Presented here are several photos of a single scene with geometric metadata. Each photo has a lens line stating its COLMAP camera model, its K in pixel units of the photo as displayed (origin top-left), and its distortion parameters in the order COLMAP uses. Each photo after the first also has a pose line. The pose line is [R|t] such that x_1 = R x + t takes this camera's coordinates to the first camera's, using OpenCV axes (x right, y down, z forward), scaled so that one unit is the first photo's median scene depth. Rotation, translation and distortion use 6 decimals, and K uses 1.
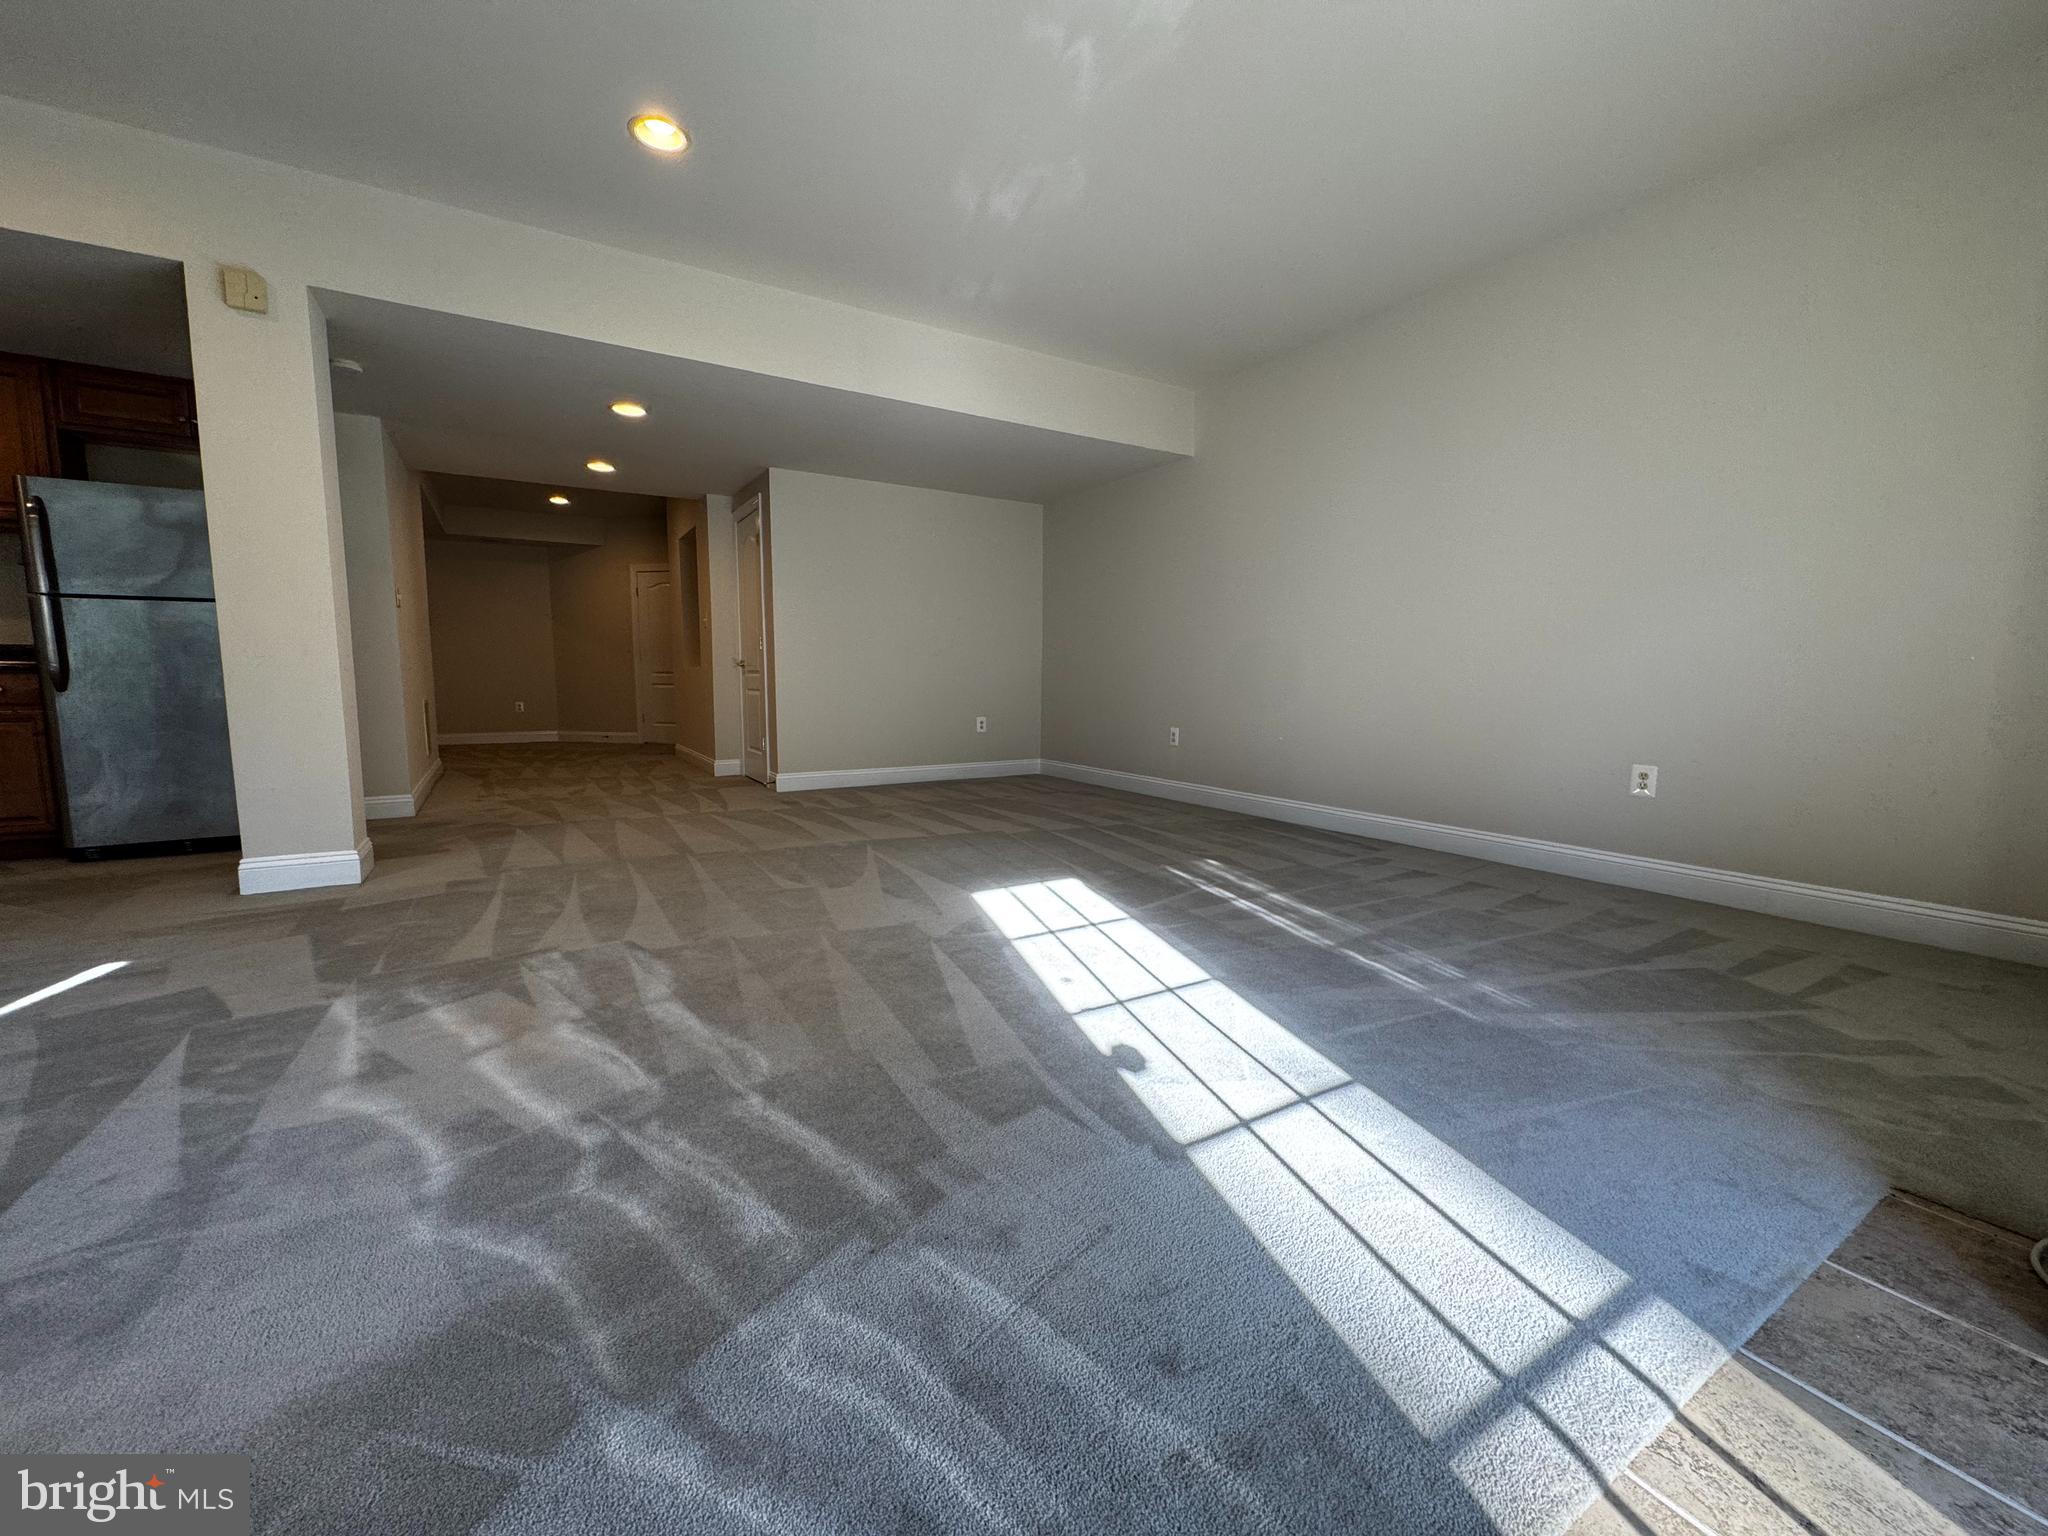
lens RADIAL K [[816.2, 0, 1026.9], [0, 816.2, 763.9], [0, 0, 1]] dist [-0.002959, 0.000881]
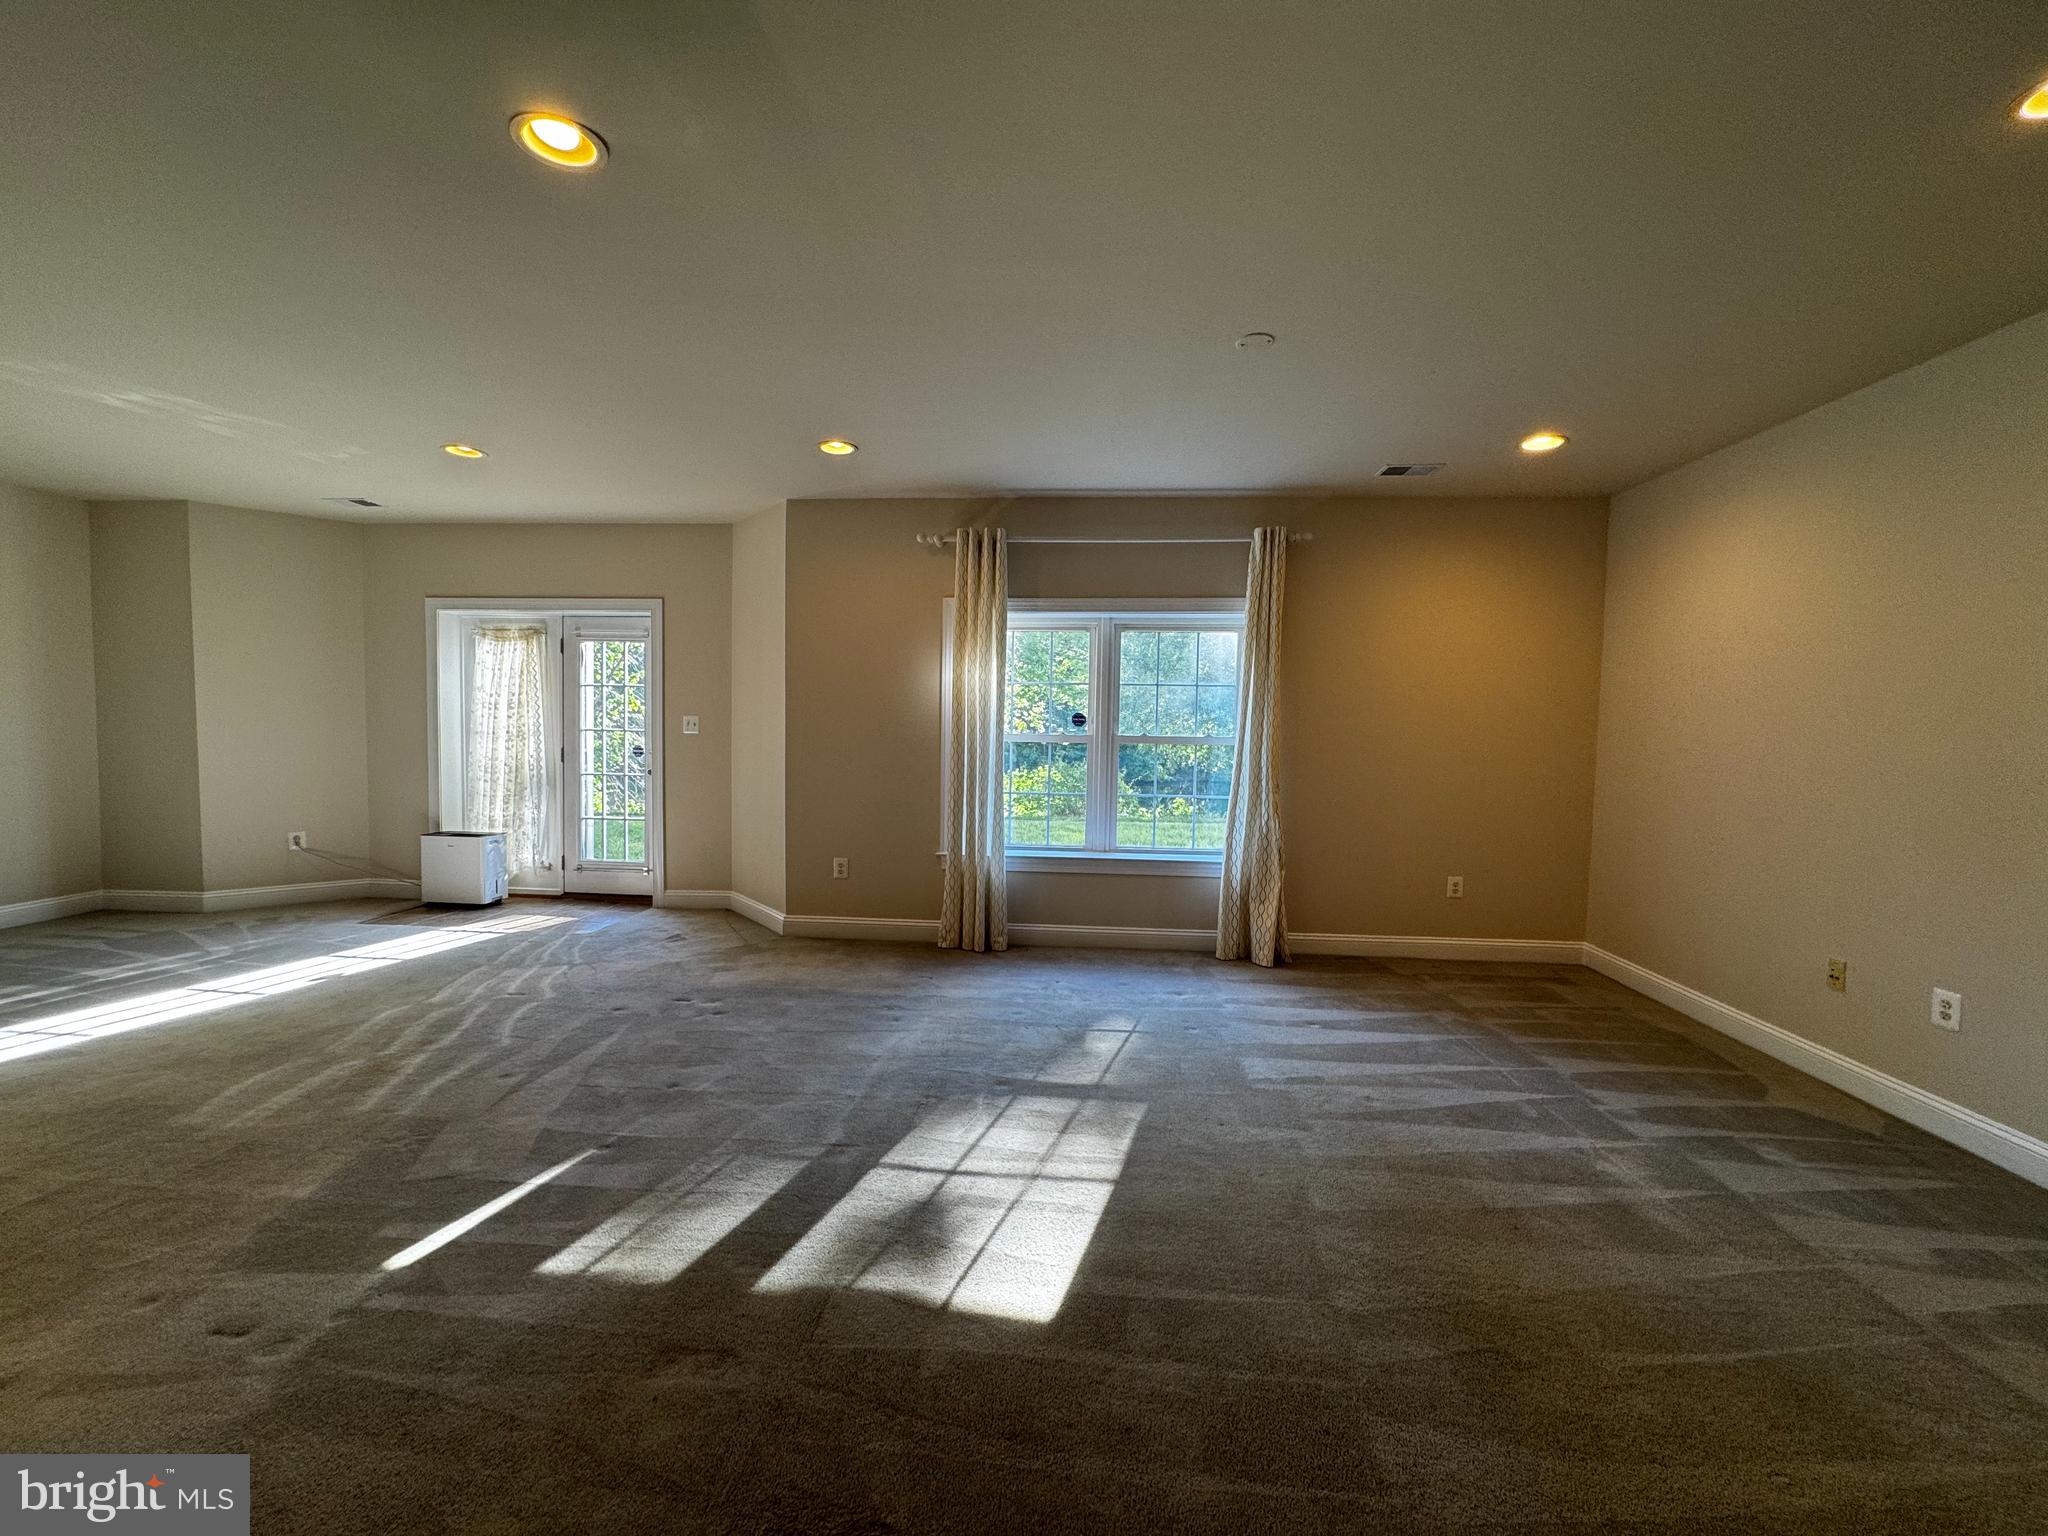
lens RADIAL K [[816.2, 0, 1027.3], [0, 816.2, 768.7], [0, 0, 1]] dist [-0.002959, 0.000881]
pose [[-0.810366, -0.052771, 0.583543, -2.035658], [0.040232, 0.988574, 0.145268, -0.344514], [-0.584541, 0.141197, -0.798984, 1.174949]]
